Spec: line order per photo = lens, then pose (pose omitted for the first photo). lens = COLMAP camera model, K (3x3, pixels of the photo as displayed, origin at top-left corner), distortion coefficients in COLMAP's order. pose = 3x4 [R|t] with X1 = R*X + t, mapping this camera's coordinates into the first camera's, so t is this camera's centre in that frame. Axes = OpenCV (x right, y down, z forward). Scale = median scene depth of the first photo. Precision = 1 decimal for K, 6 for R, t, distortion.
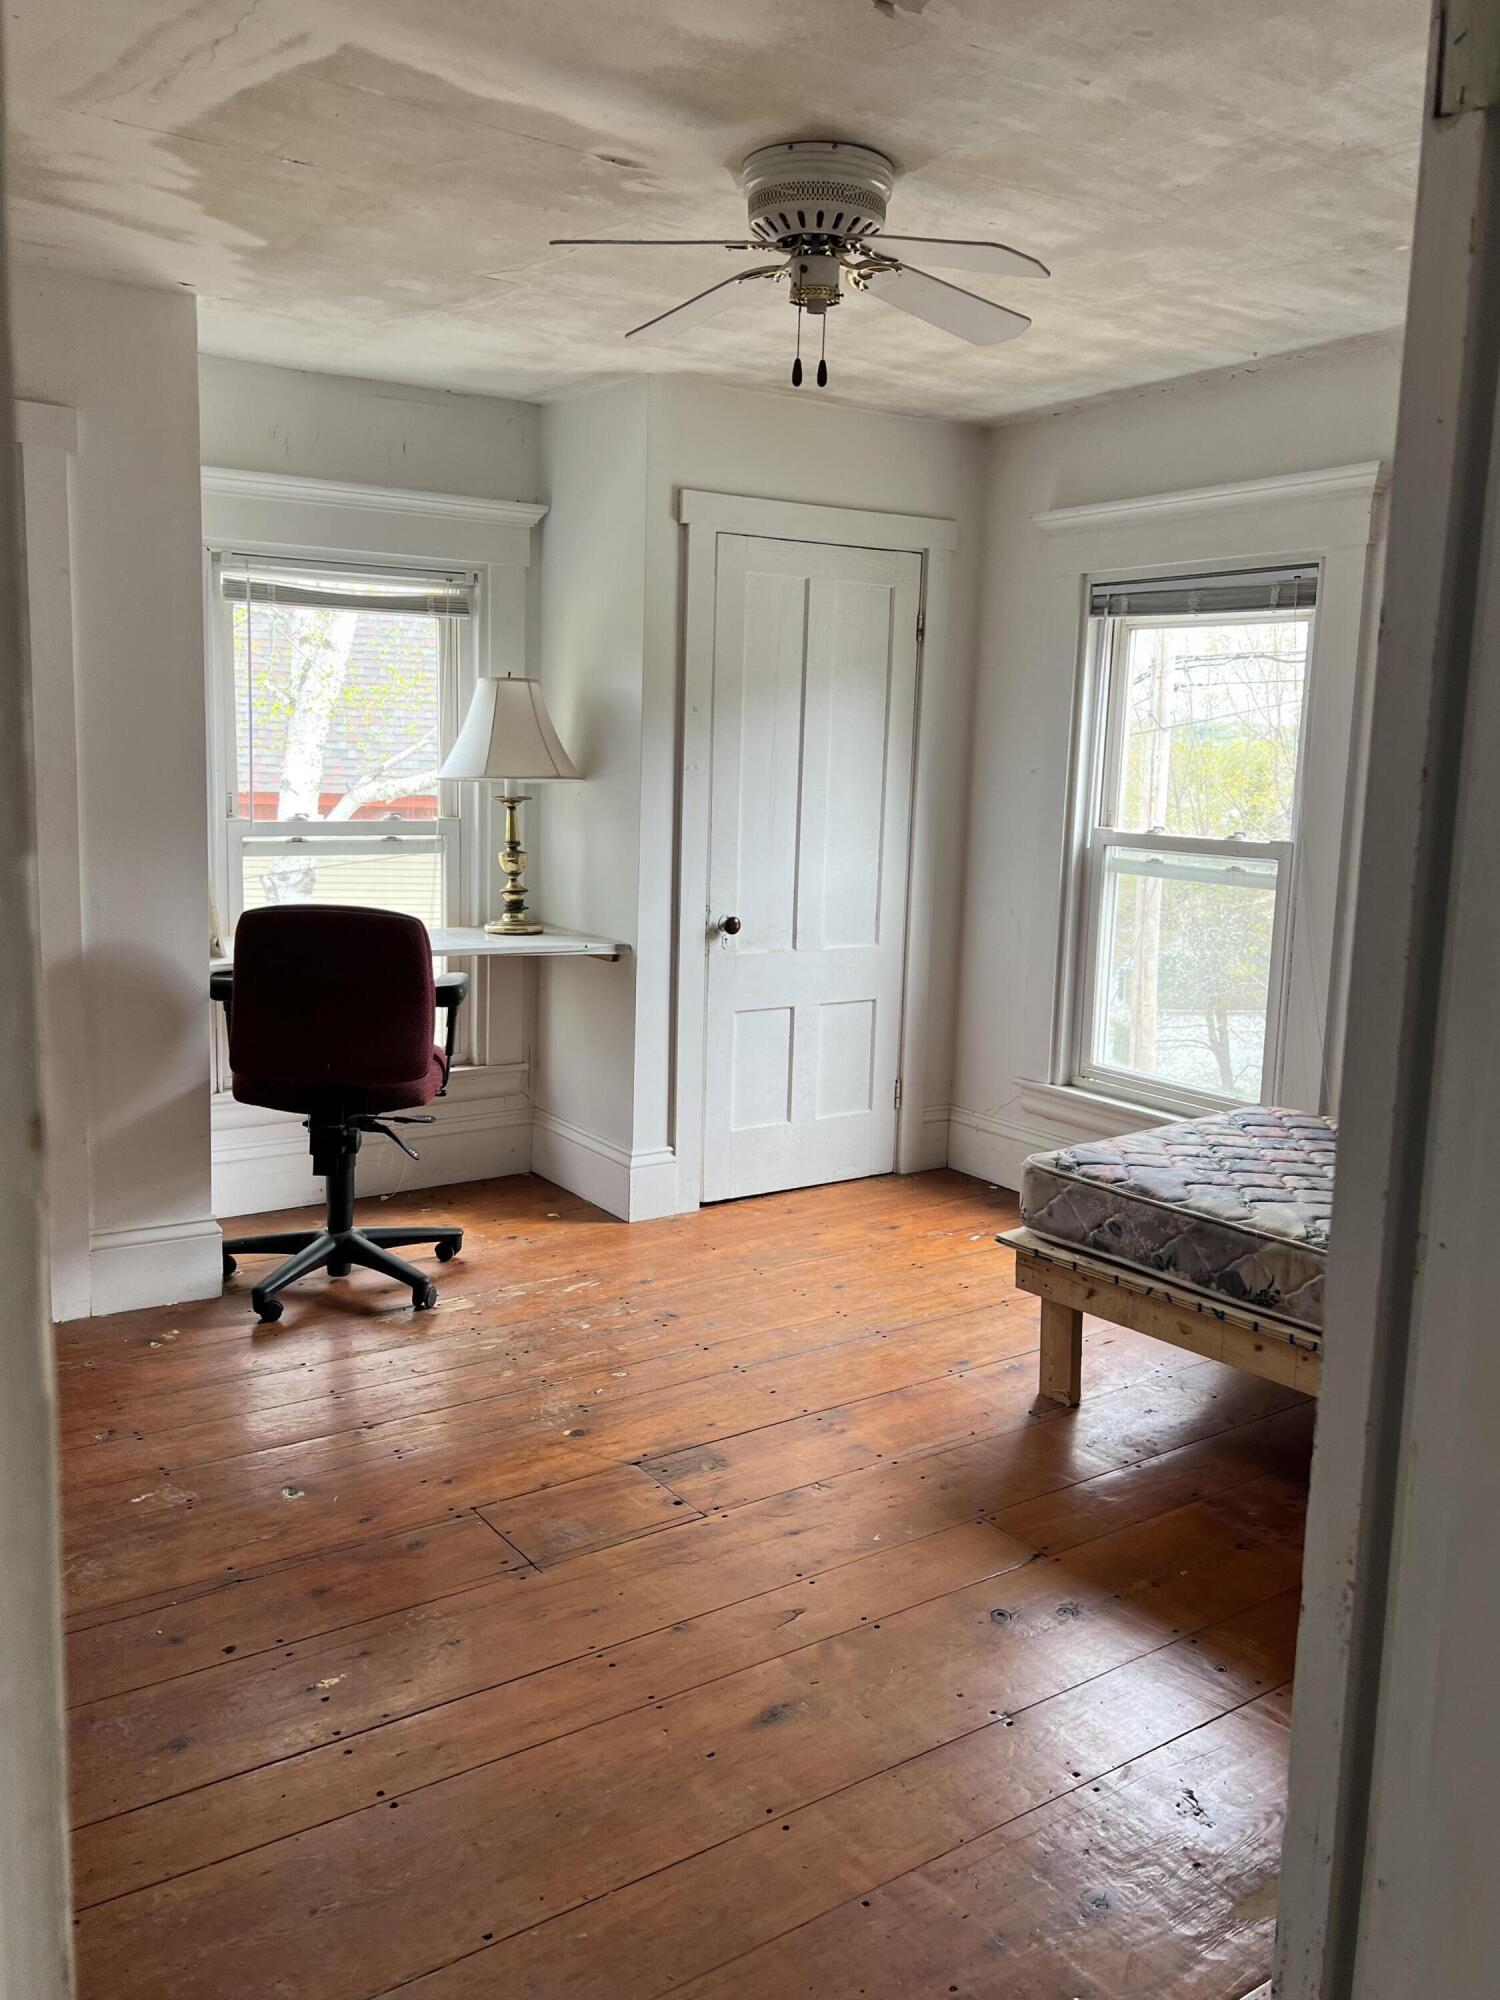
lens RADIAL K [[1606.3, 0, 758.1], [0, 1606.3, 999.8], [0, 0, 1]] dist [0.053132, -0.056367]
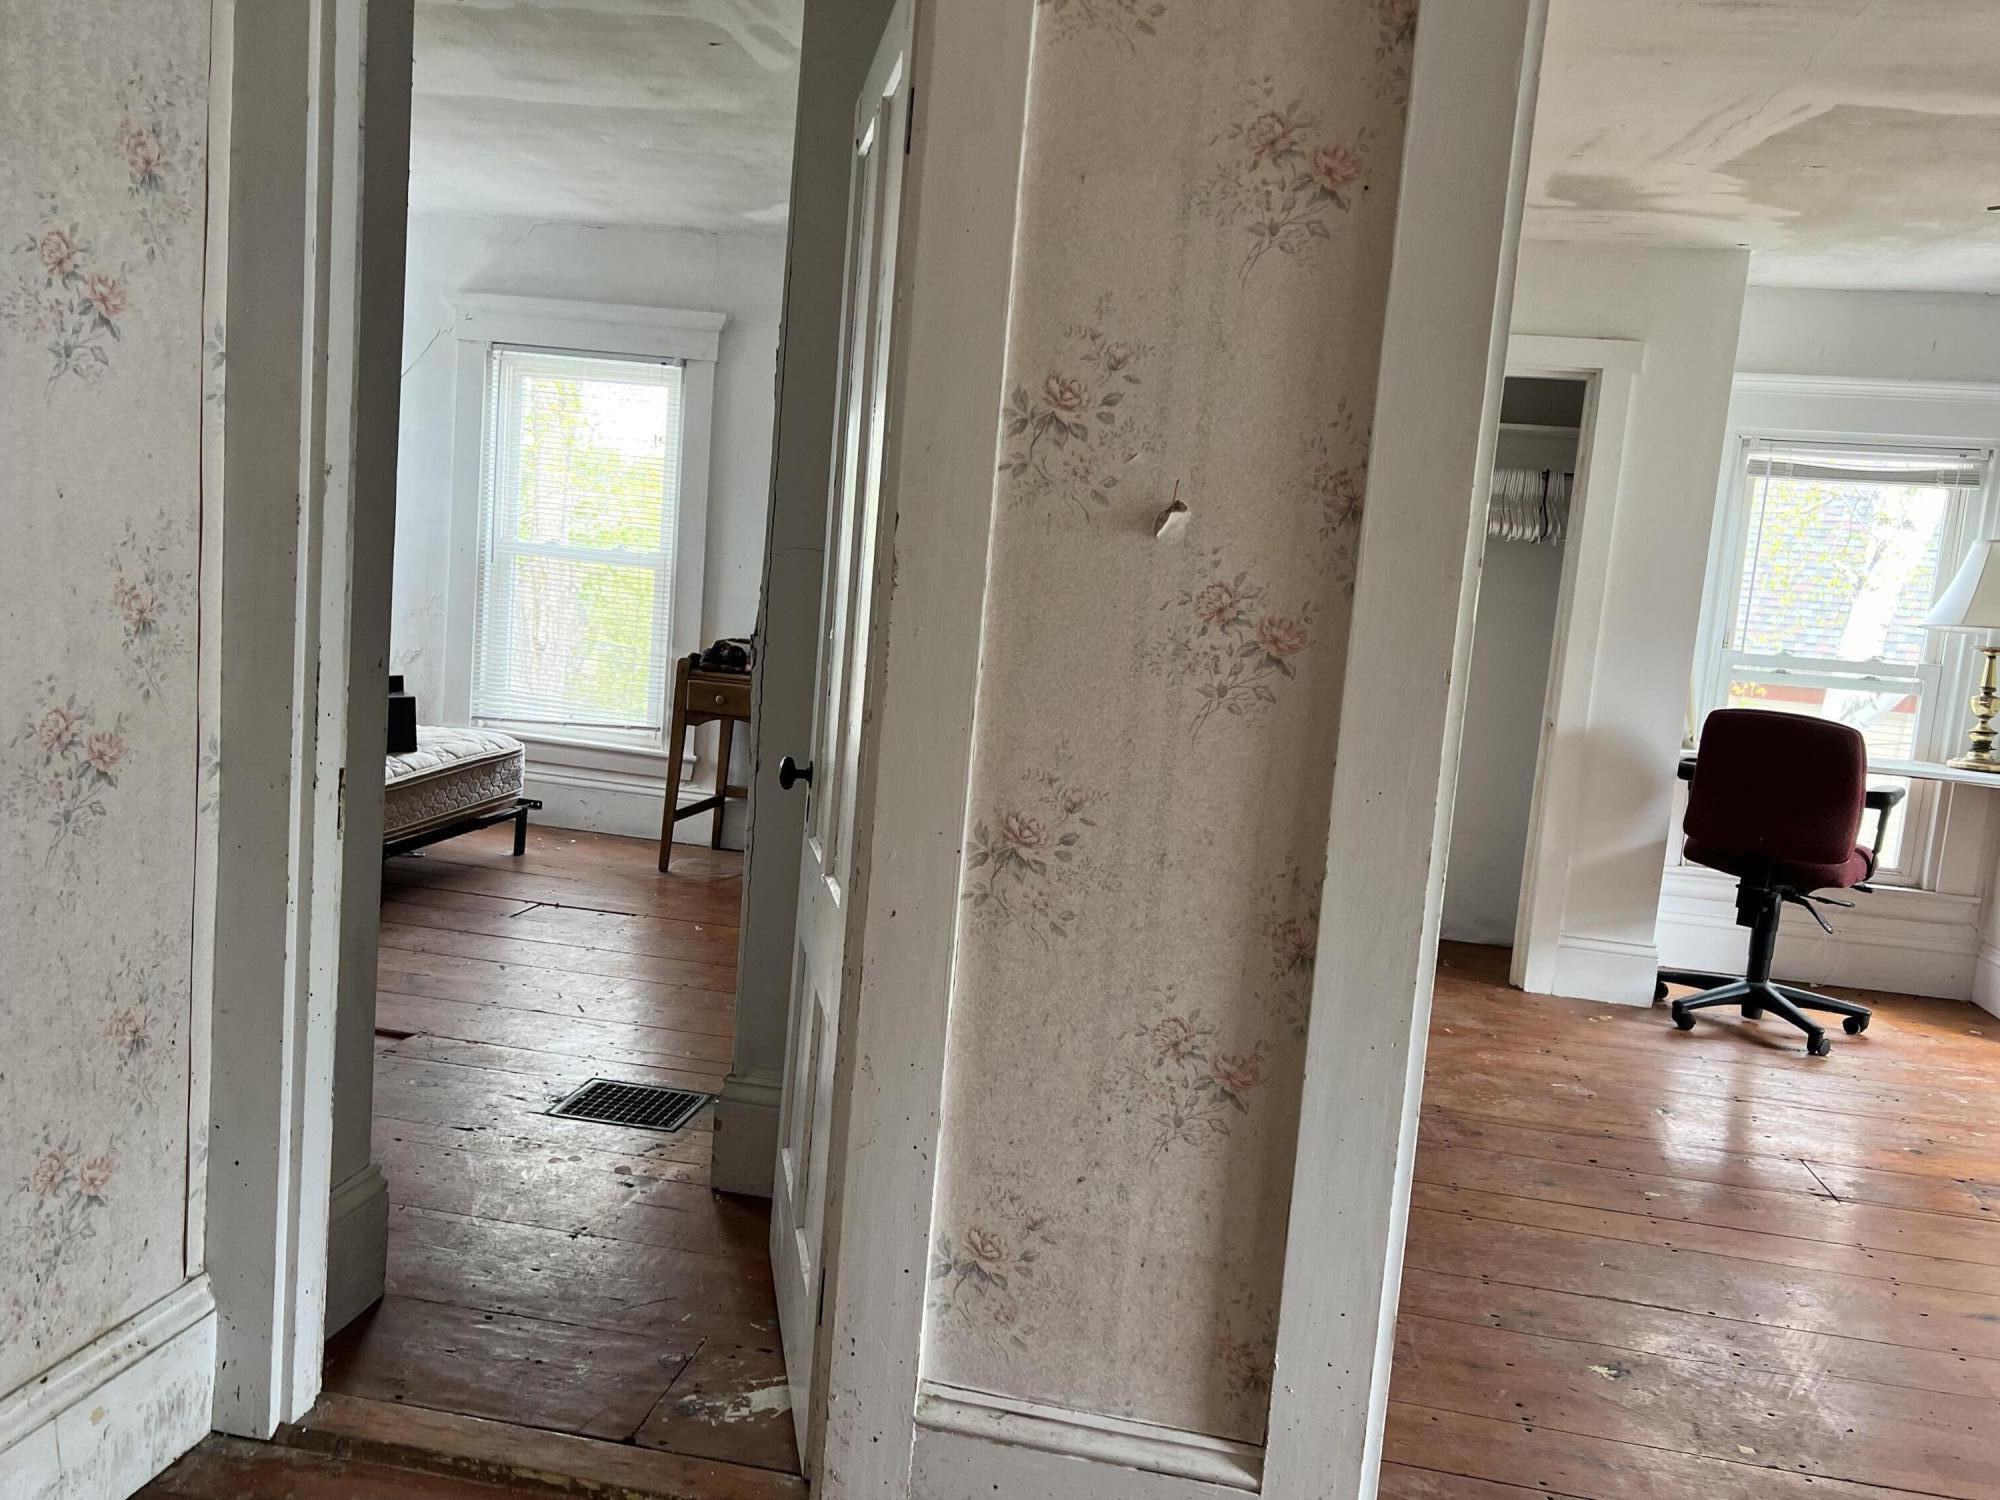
lens RADIAL K [[1606.3, 0, 1000.0], [0, 1606.3, 750.0], [0, 0, 1]] dist [0.053132, -0.056367]
pose [[0.709716, 0.107715, -0.696204, 0.176077], [-0.164163, 0.986323, -0.014748, 0.085376], [0.685093, 0.124758, 0.717692, -0.305573]]
